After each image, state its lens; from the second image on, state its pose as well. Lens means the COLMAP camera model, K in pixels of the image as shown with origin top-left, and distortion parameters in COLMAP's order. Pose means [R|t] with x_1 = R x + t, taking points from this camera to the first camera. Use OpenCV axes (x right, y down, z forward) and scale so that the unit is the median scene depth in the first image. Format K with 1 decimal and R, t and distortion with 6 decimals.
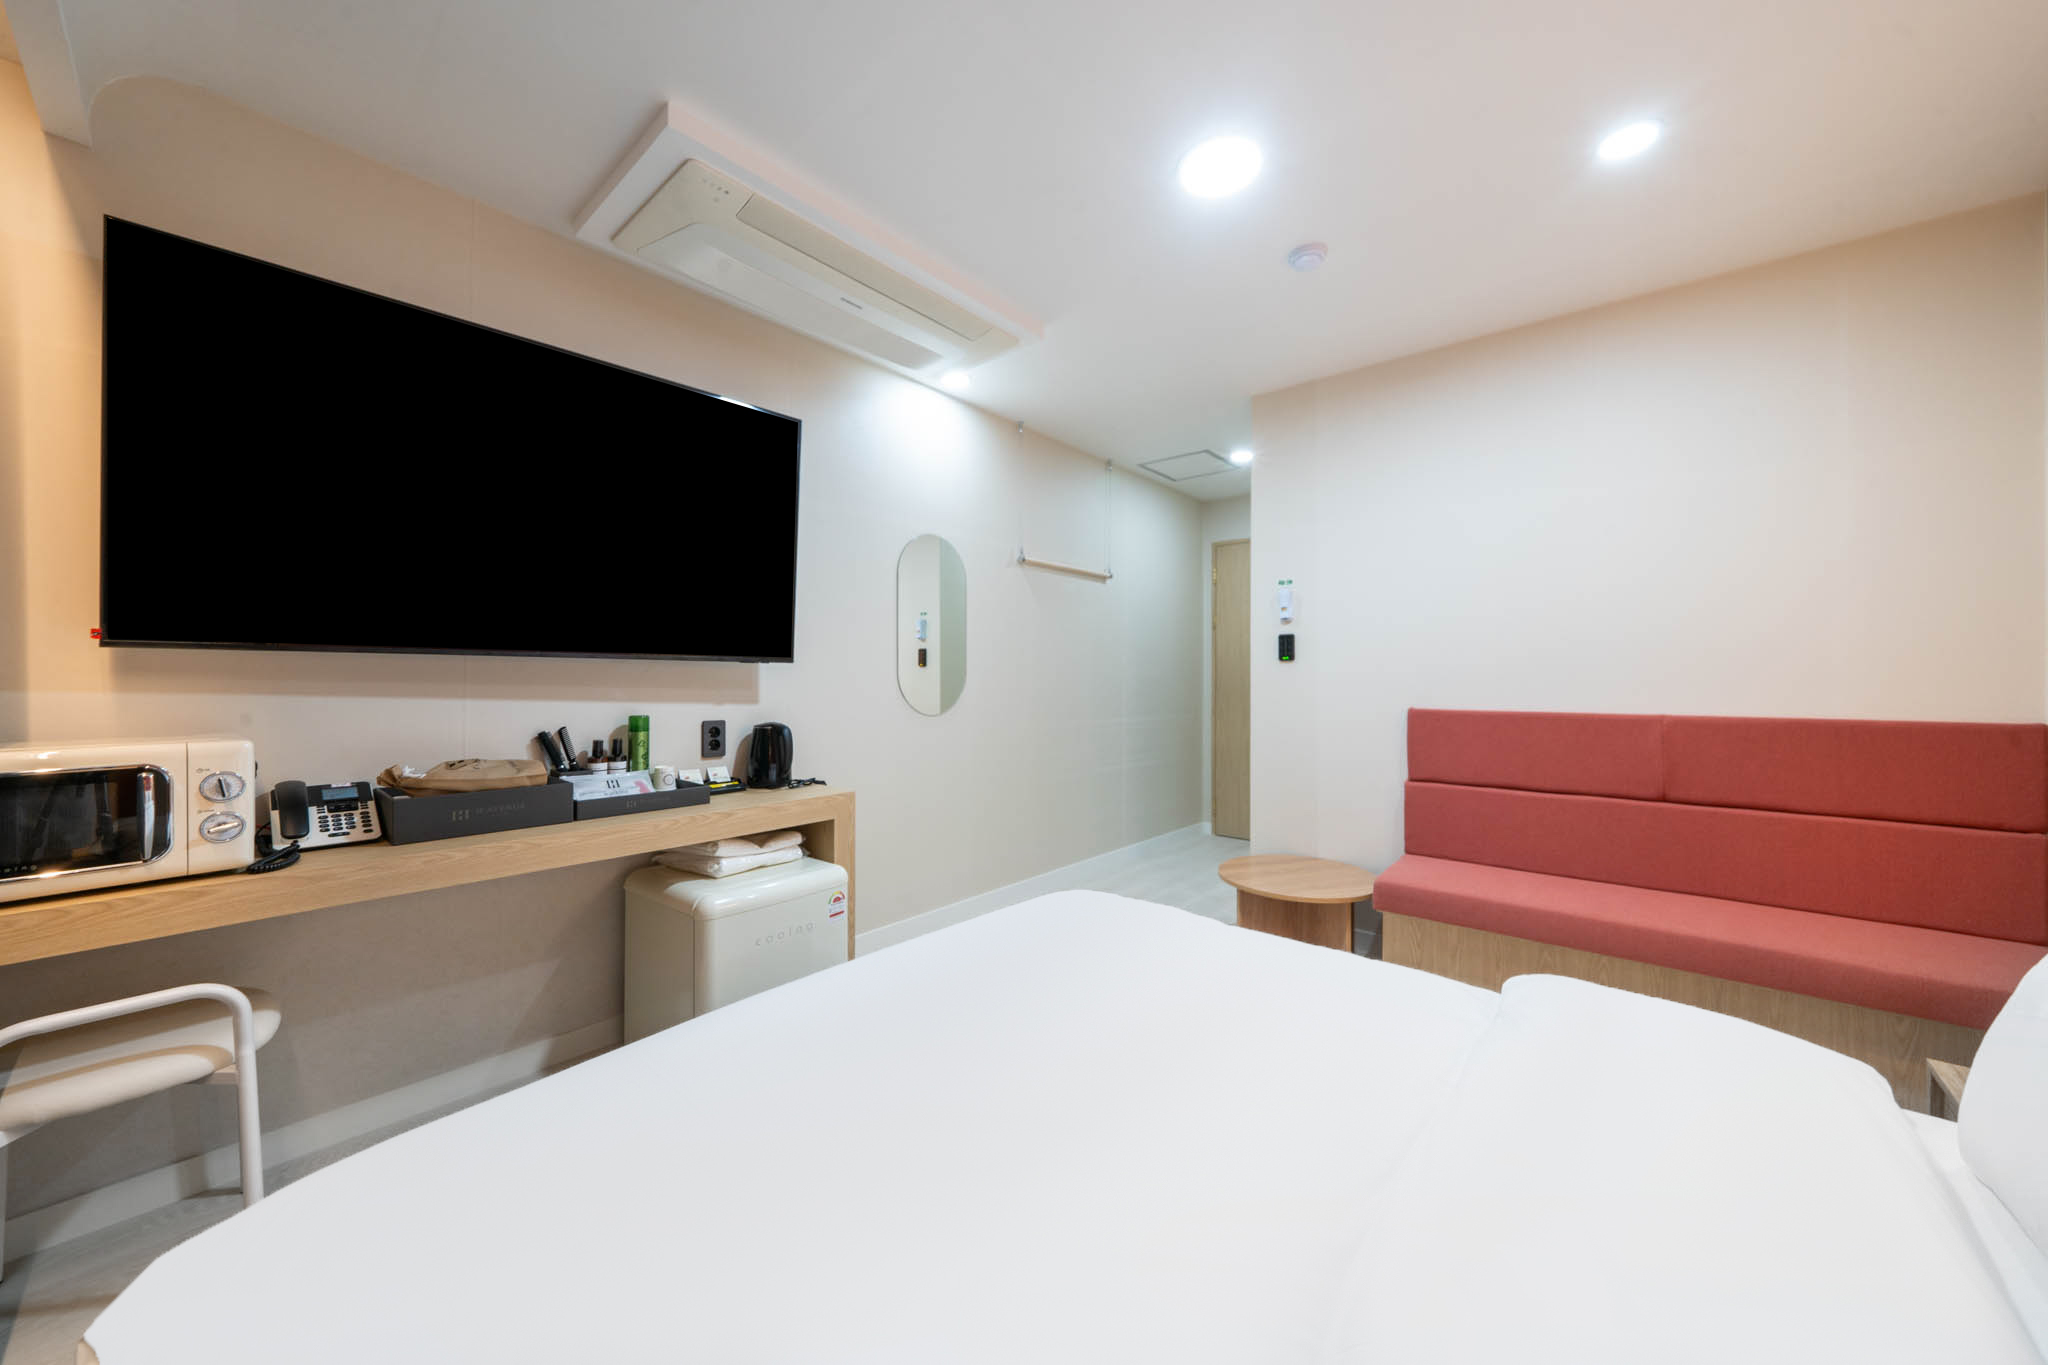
lens RADIAL K [[714.5, 0, 1028.6], [0, 714.5, 679.0], [0, 0, 1]] dist [-0.007880, -0.000088]
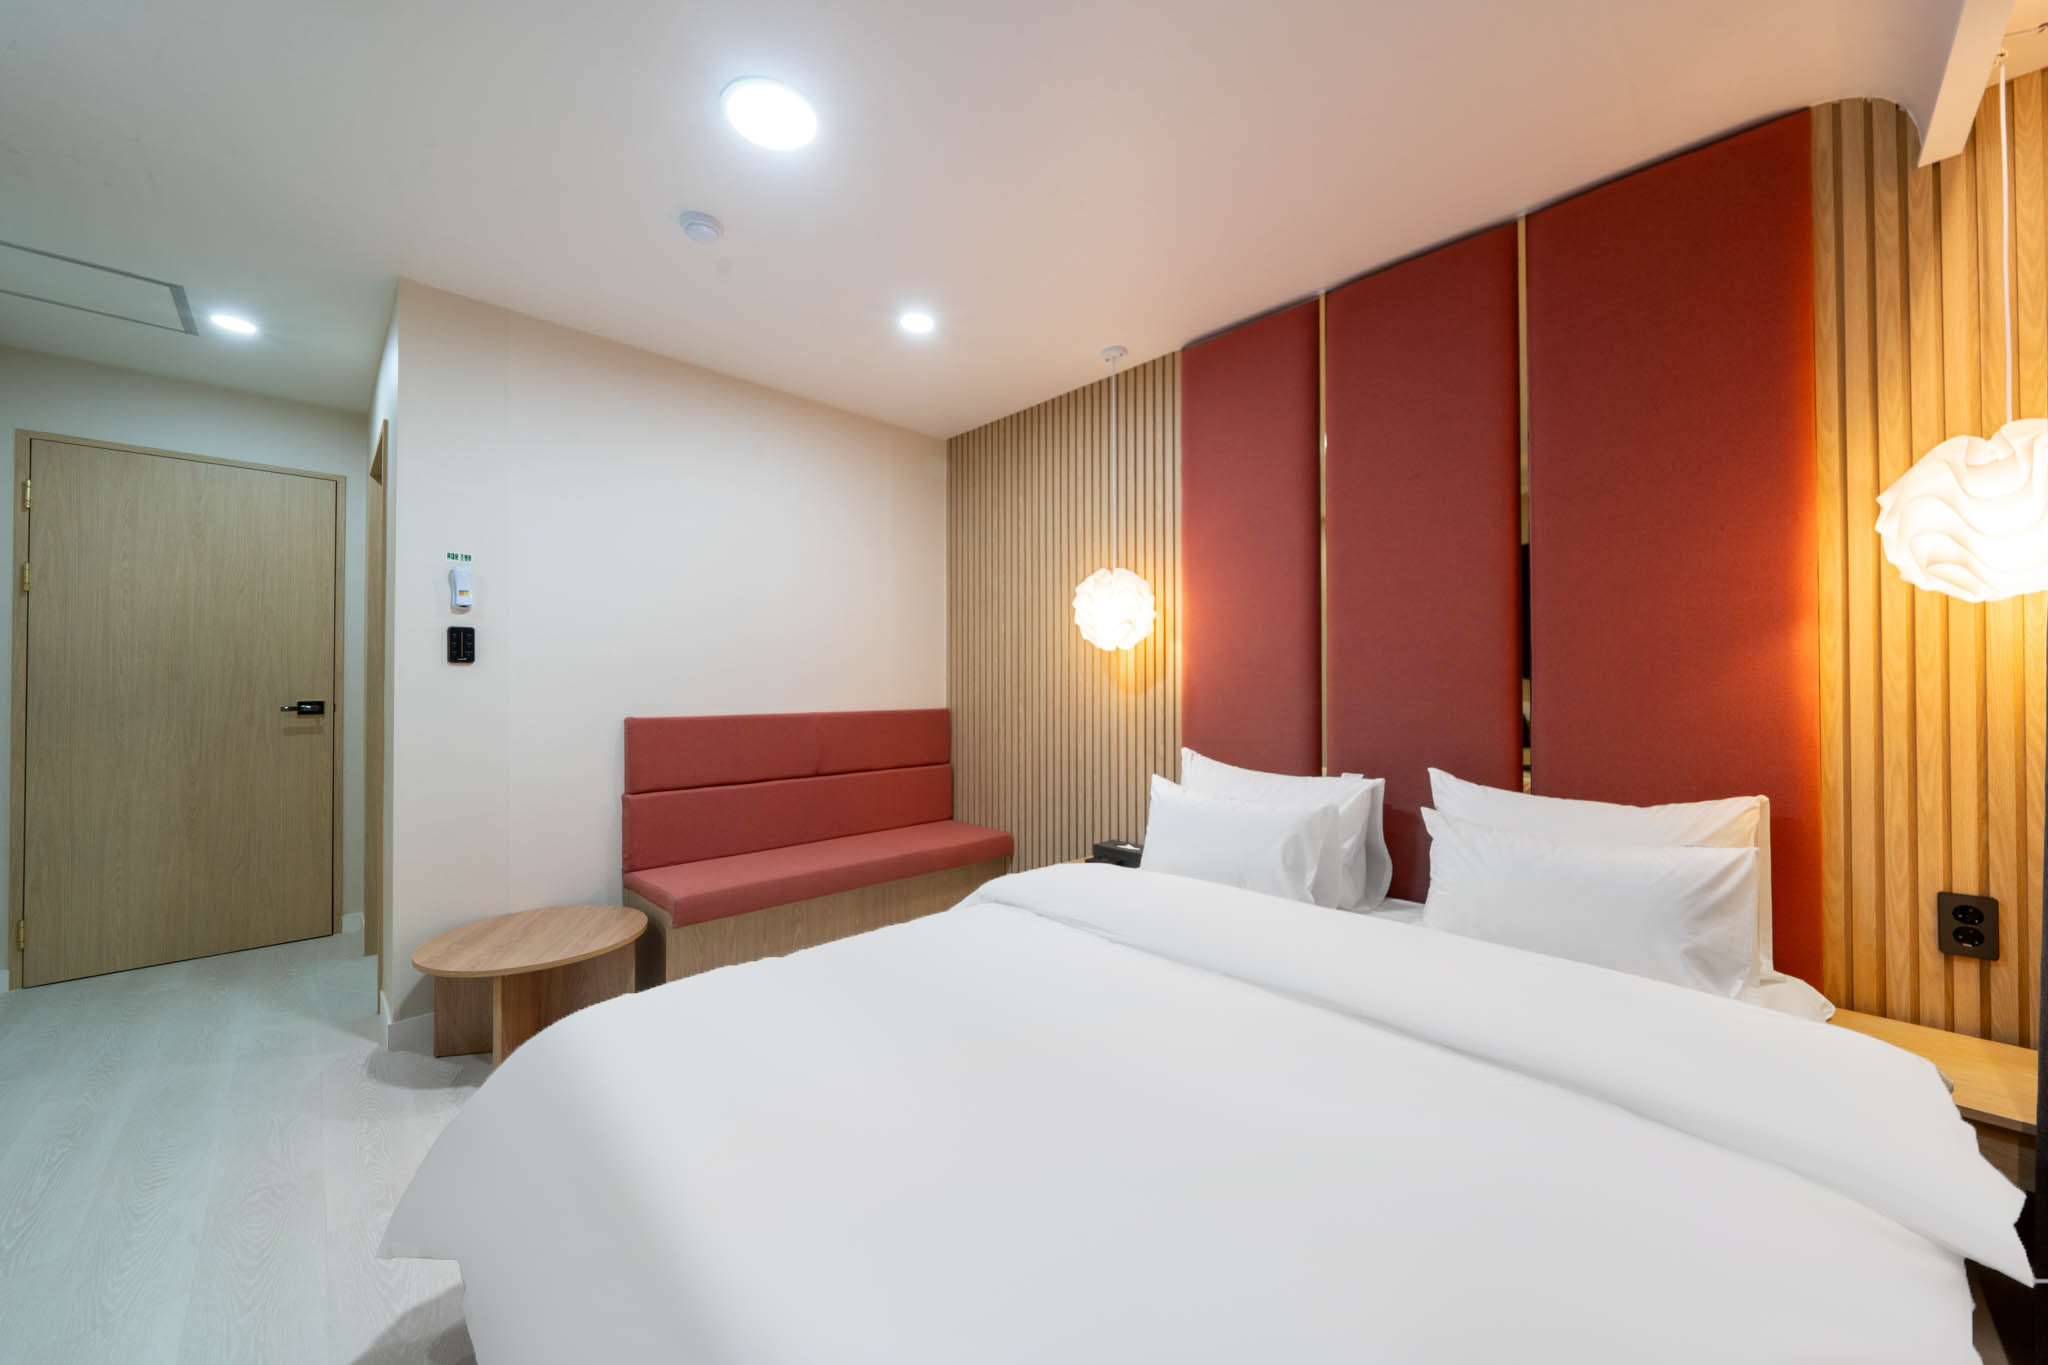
lens RADIAL K [[745.2, 0, 1035.1], [0, 745.2, 673.4], [0, 0, 1]] dist [0.004313, 0.000177]
pose [[0.092108, 0.013836, 0.995653, -0.401256], [-0.001361, 0.999904, -0.013769, -0.004415], [-0.995748, -0.000087, 0.092118, 0.367465]]
